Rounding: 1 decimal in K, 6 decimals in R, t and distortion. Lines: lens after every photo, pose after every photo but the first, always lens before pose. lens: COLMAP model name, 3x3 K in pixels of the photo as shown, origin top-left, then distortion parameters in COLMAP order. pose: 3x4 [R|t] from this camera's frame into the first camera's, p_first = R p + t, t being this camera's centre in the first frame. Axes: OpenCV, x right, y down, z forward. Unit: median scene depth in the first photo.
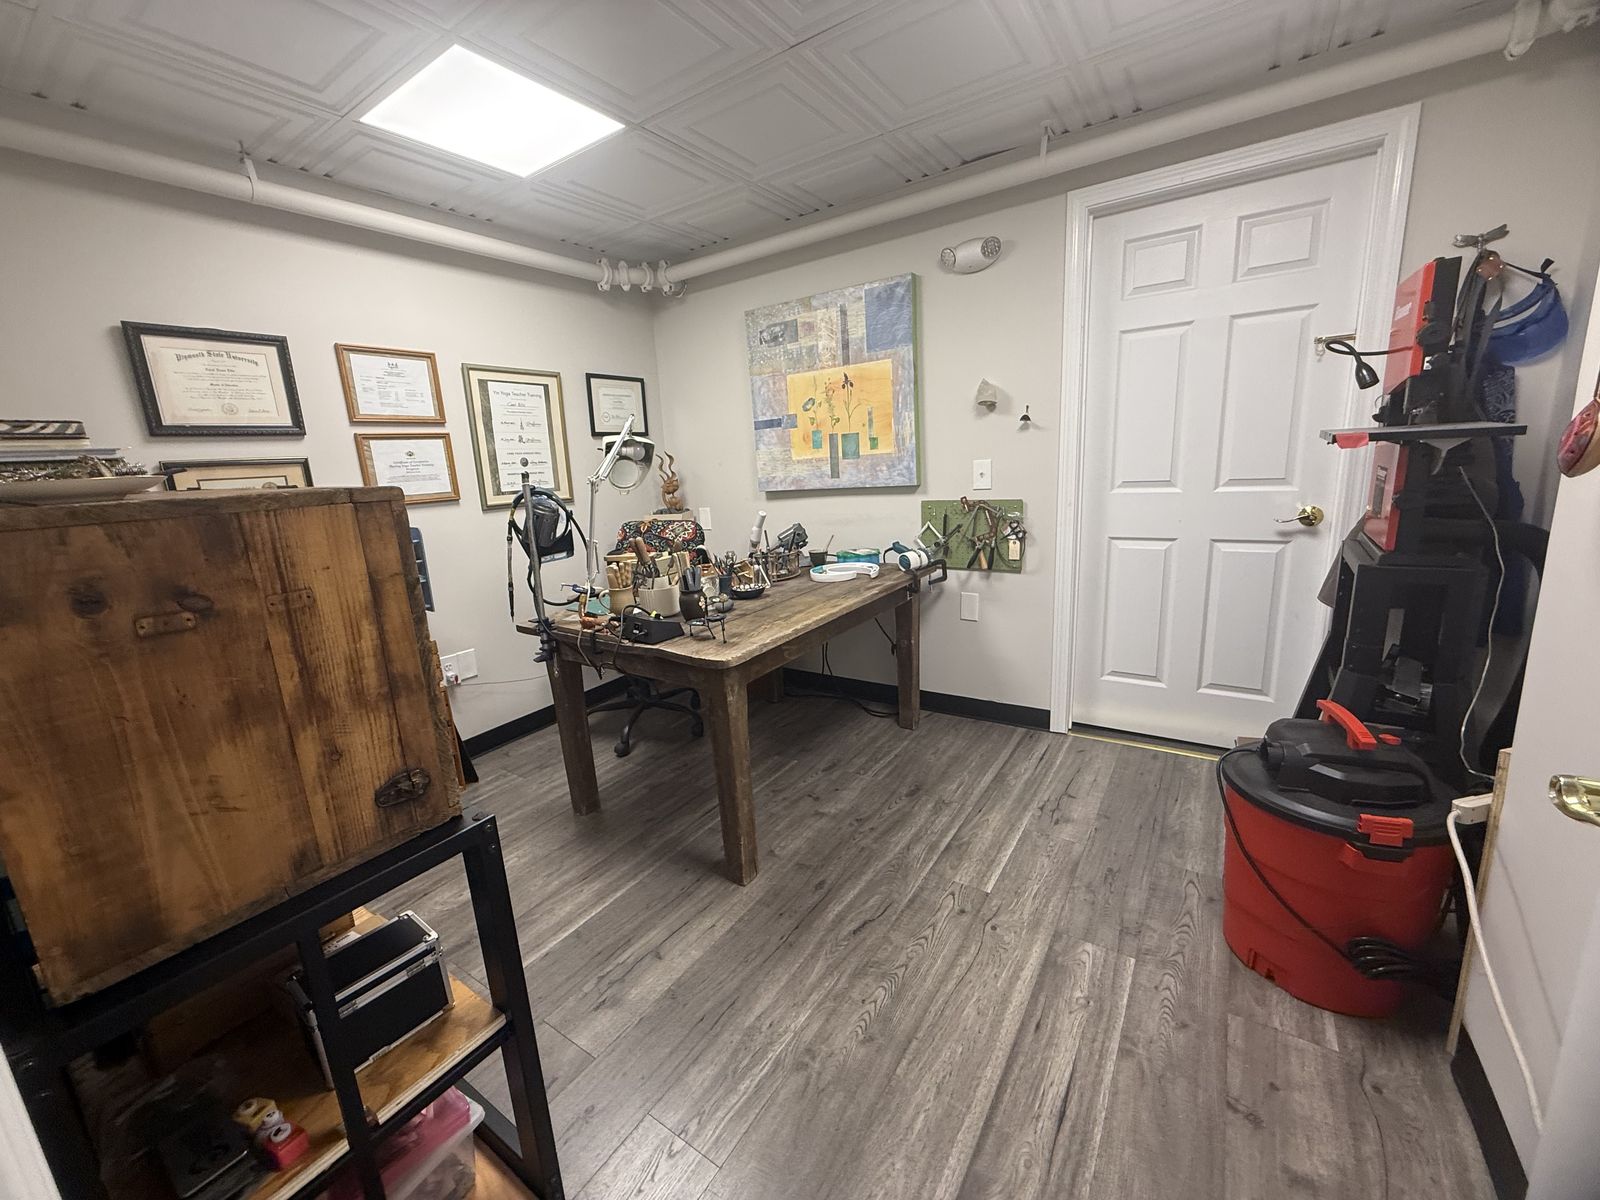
lens RADIAL K [[639.9, 0, 792.2], [0, 639.9, 592.5], [0, 0, 1]] dist [0.000881, -0.000596]
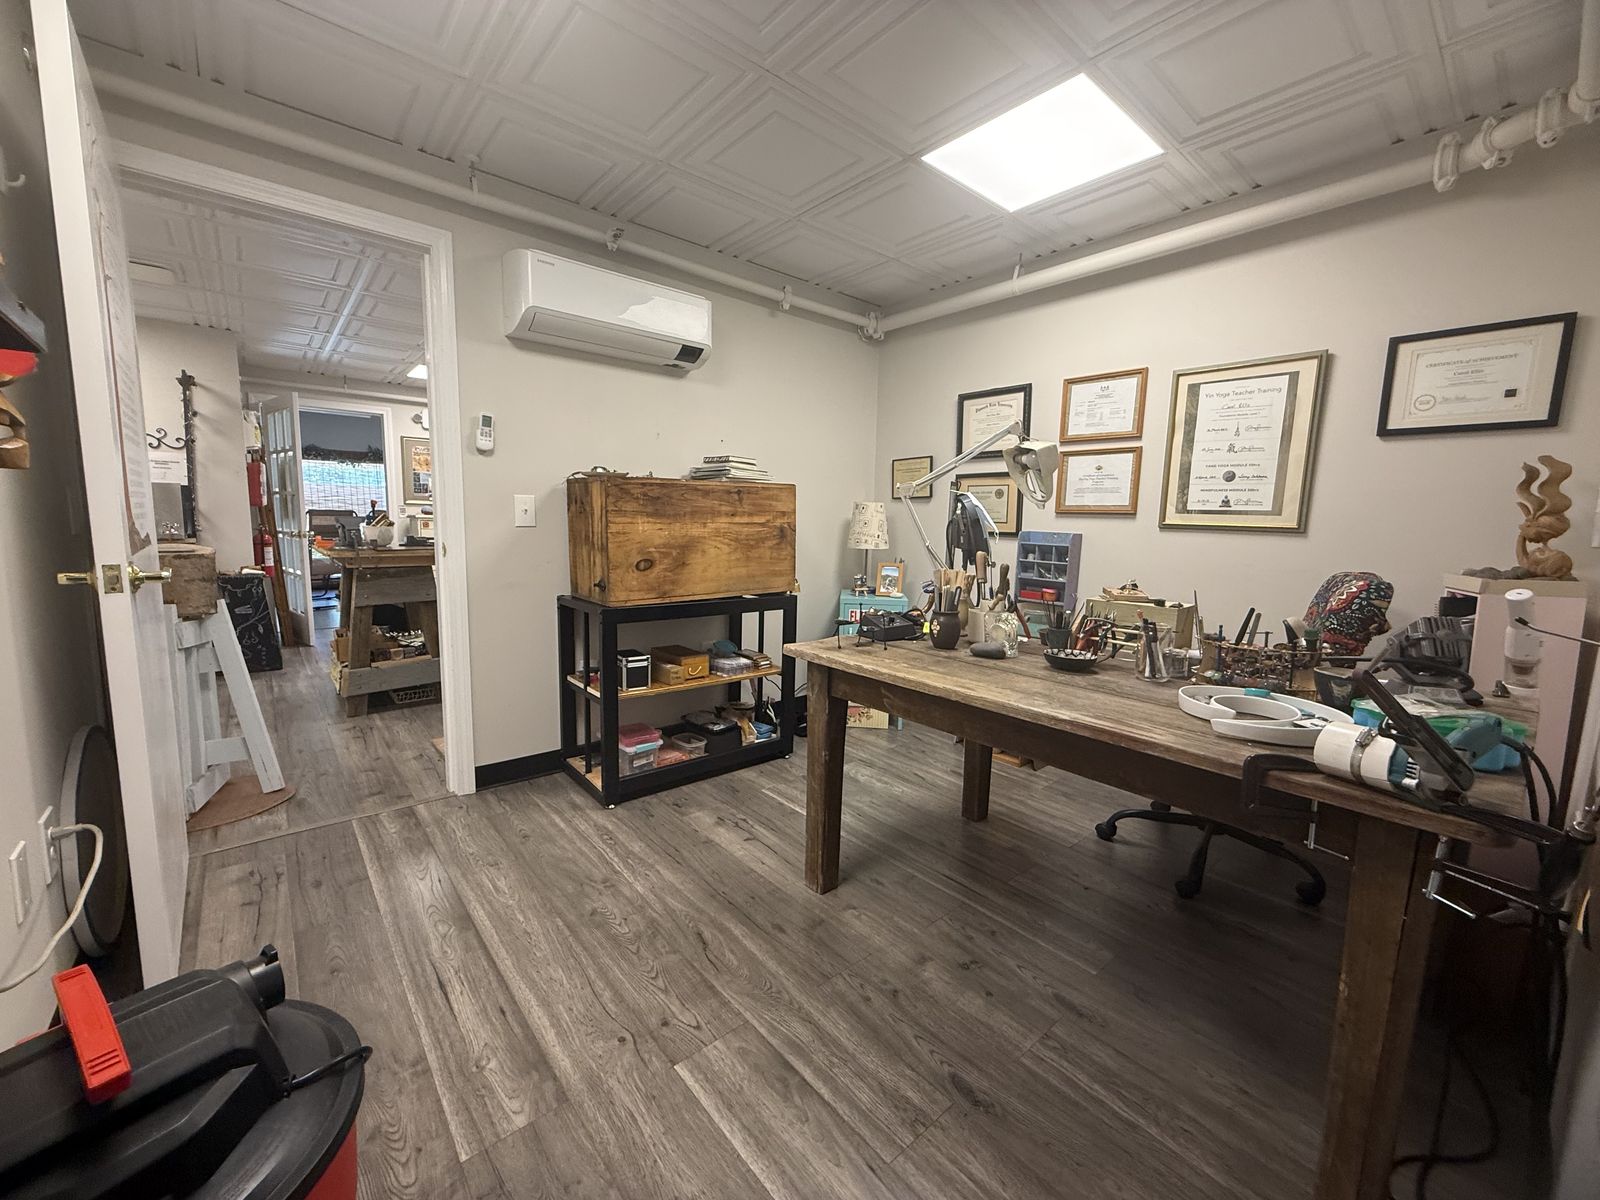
lens RADIAL K [[639.9, 0, 800.0], [0, 639.9, 593.4], [0, 0, 1]] dist [0.000881, -0.000596]
pose [[-0.265819, 0.167430, -0.949372, 0.709464], [-0.206616, 0.952023, 0.225749, -0.180884], [0.941621, 0.256163, -0.218472, 0.954173]]
